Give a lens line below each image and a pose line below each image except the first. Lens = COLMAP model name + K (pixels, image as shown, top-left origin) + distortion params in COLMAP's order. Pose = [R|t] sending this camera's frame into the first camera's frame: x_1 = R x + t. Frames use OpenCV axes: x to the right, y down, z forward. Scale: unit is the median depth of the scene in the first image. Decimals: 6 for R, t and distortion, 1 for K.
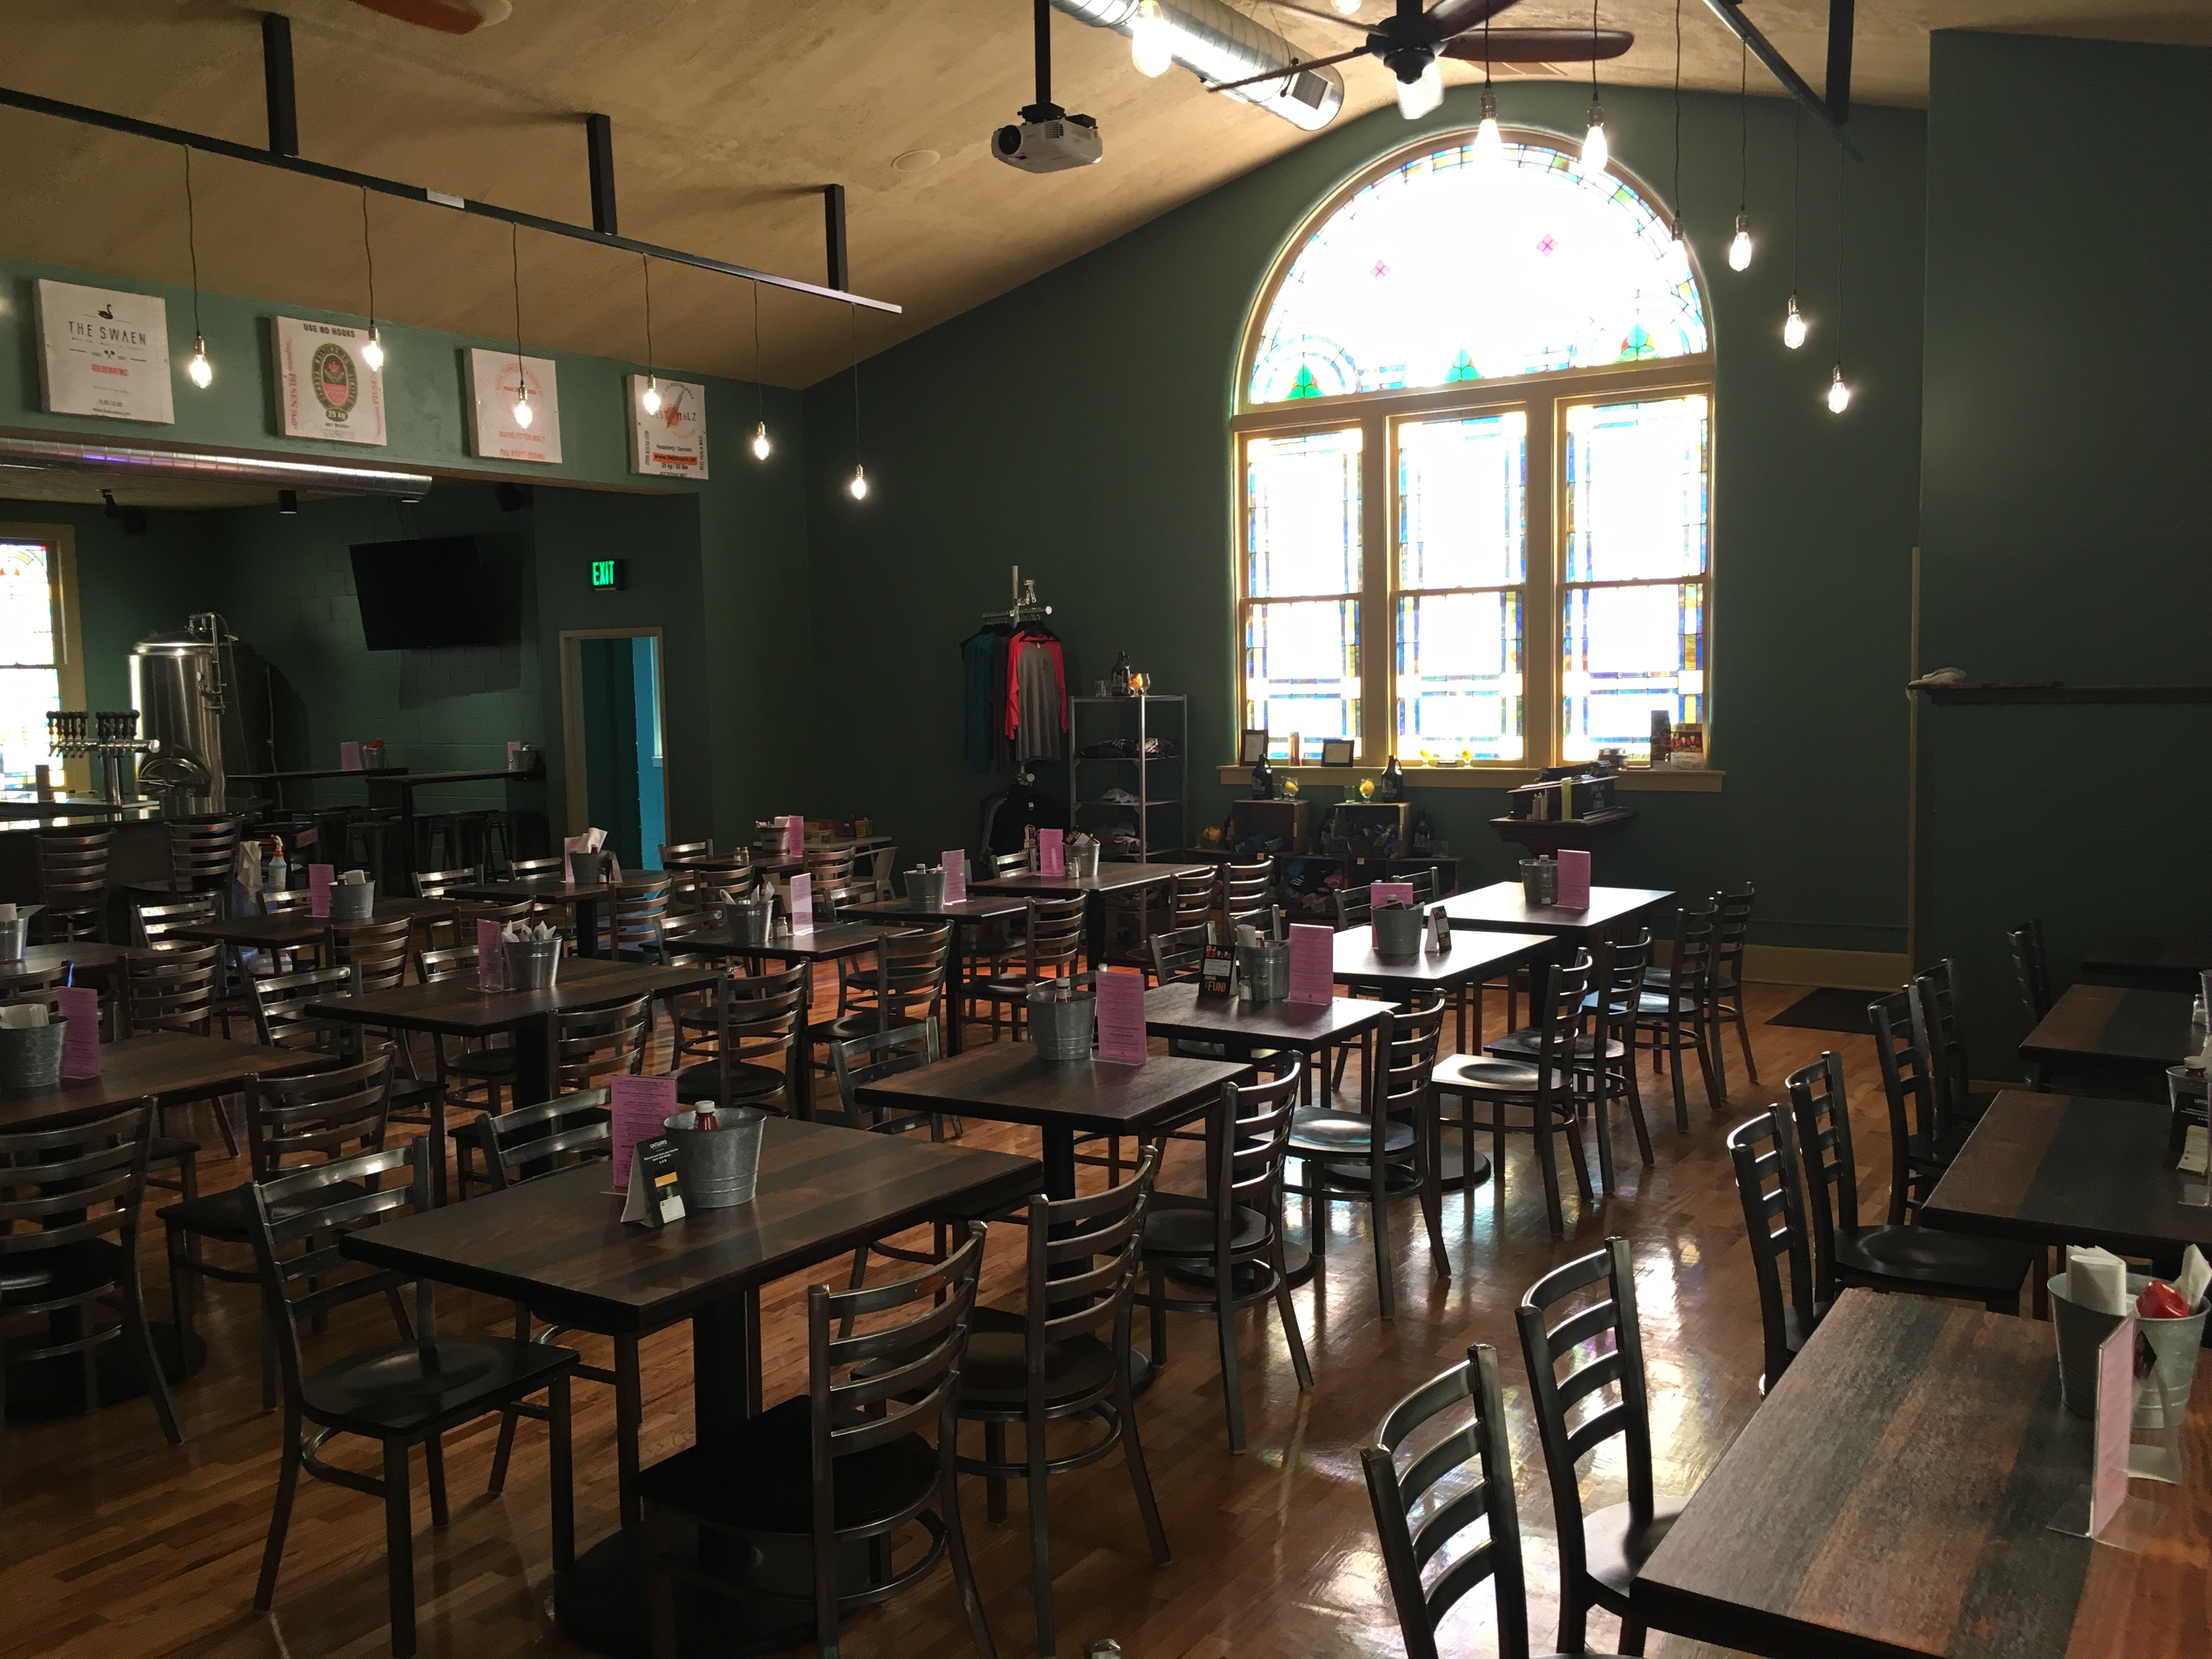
lens RADIAL K [[1901.6, 0, 1116.6], [0, 1901.6, 835.4], [0, 0, 1]] dist [0.020131, -0.017966]
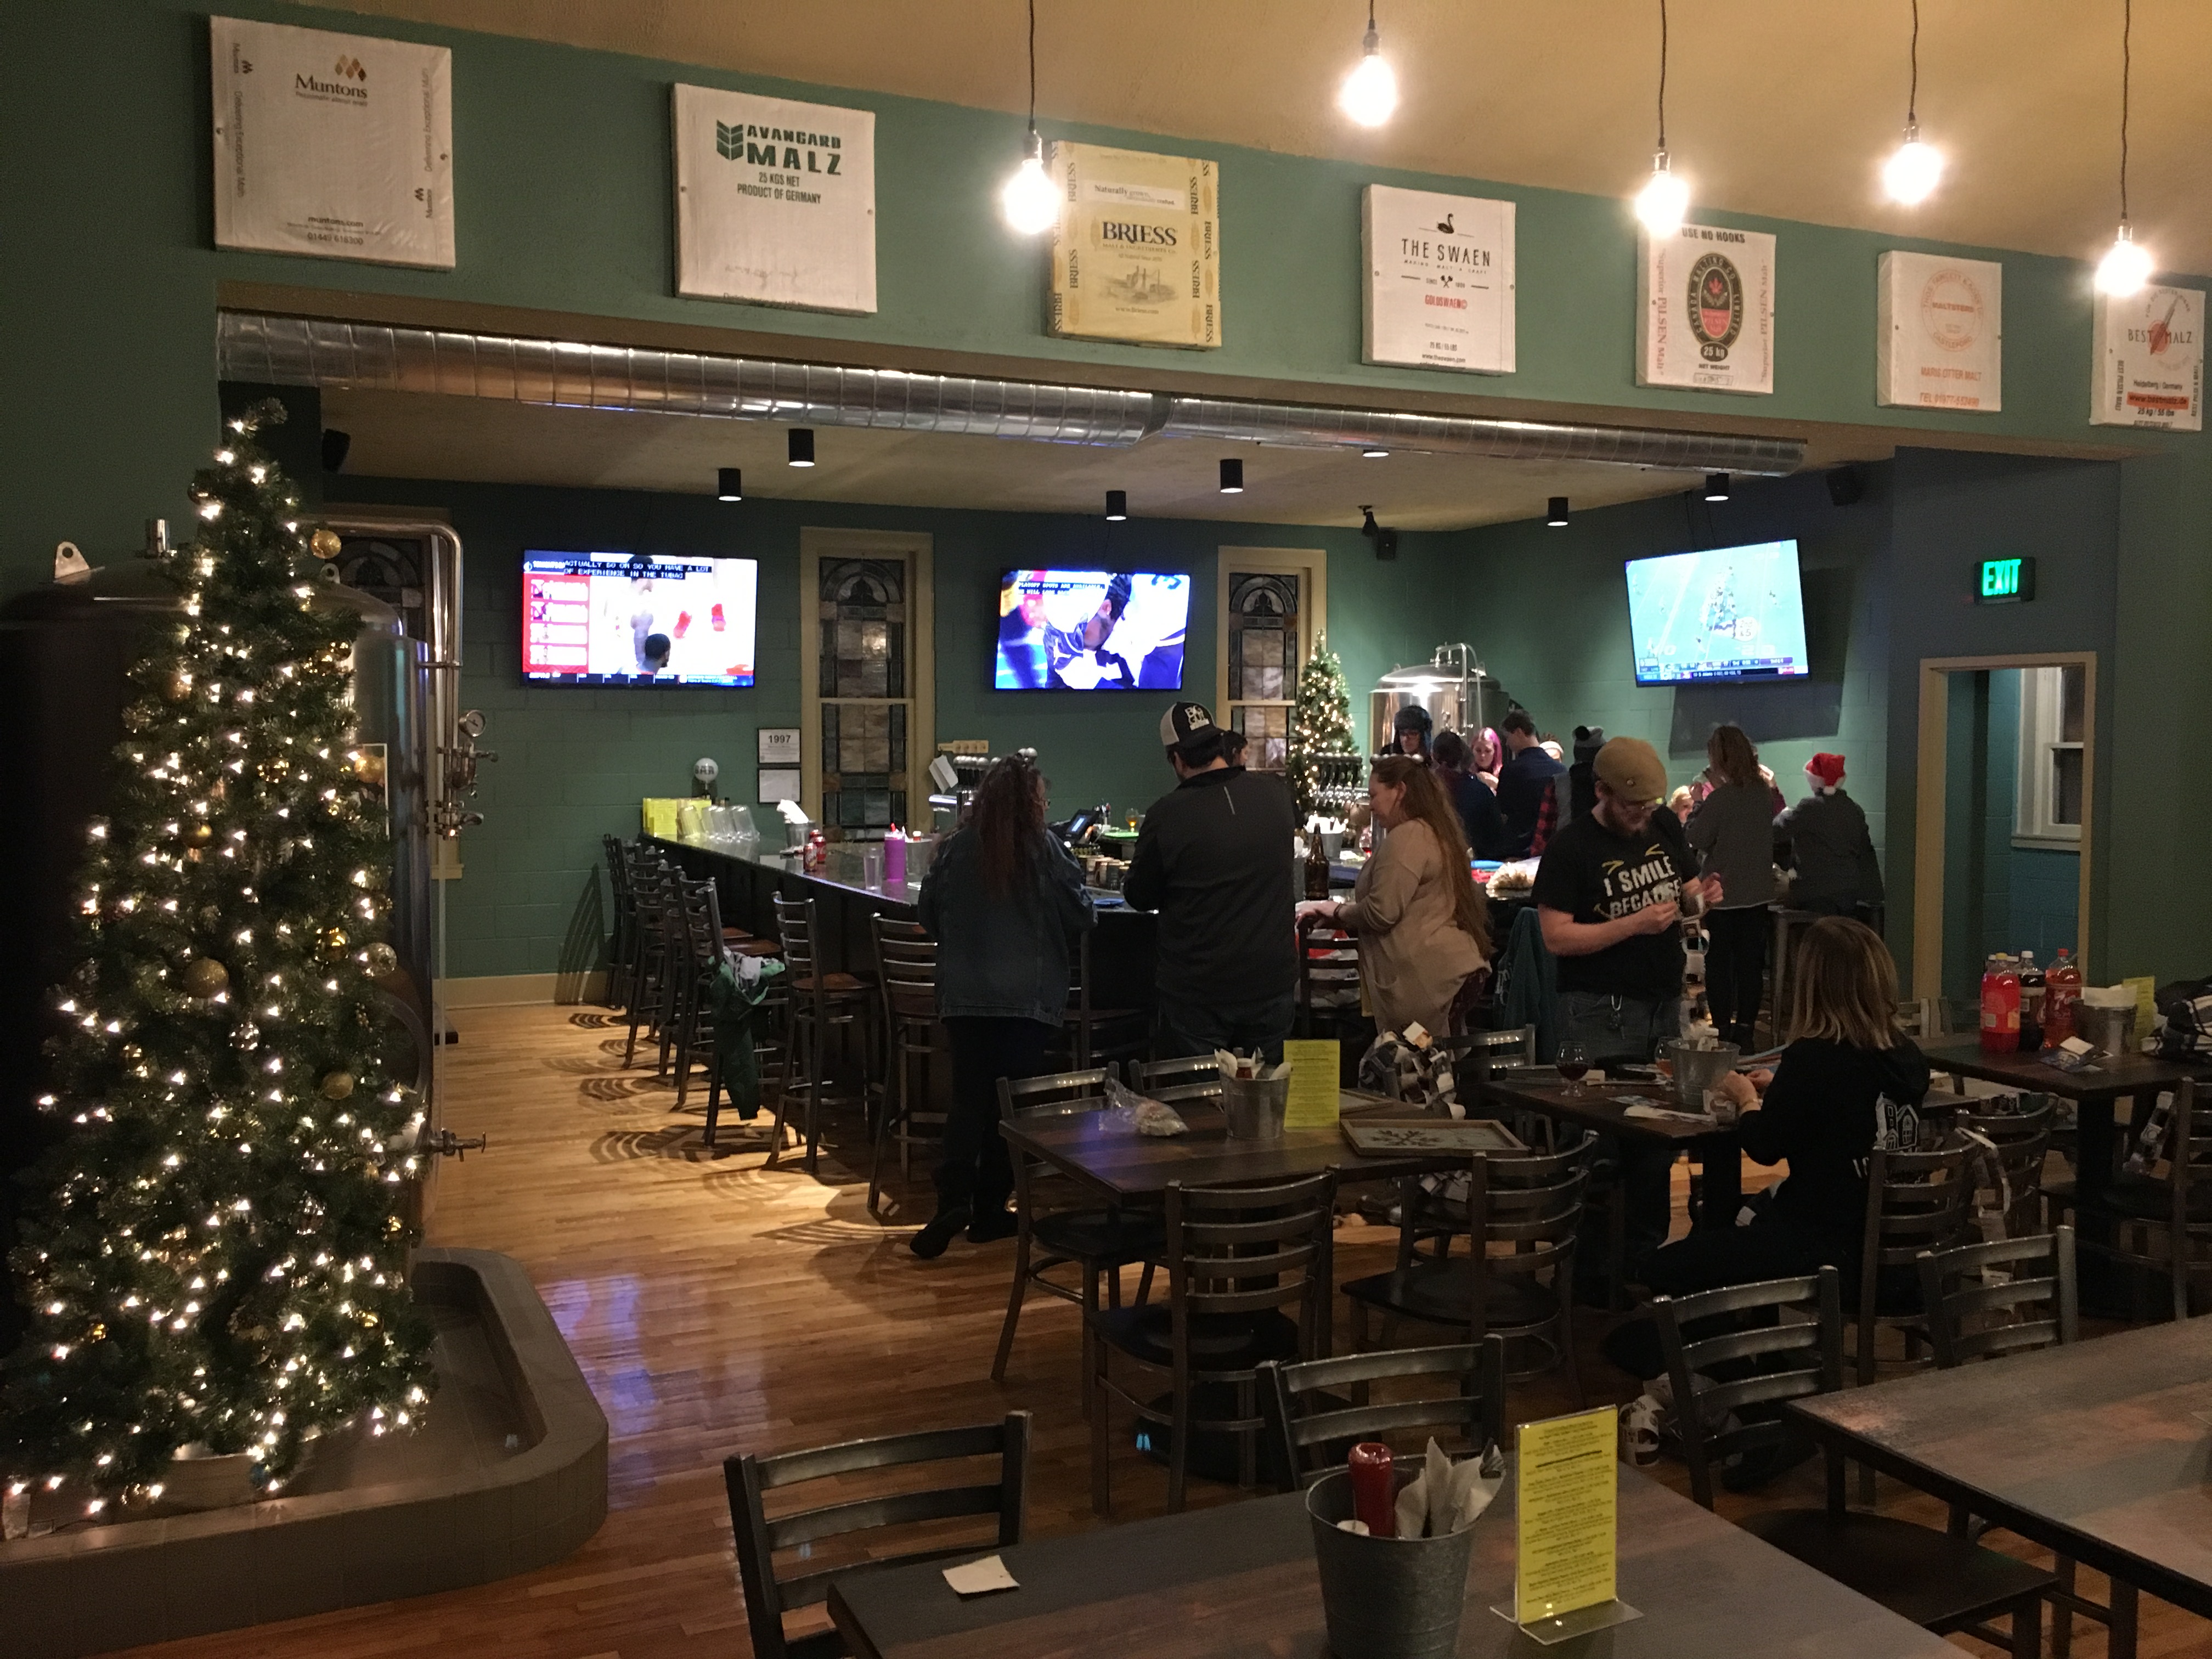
lens RADIAL K [[1901.6, 0, 1105.8], [0, 1901.6, 829.8], [0, 0, 1]] dist [0.020131, -0.017966]
pose [[0.835178, 0.043817, -0.548232, -0.187531], [-0.058672, 0.998231, -0.009598, -0.019479], [0.546841, 0.040181, 0.836271, 0.266326]]
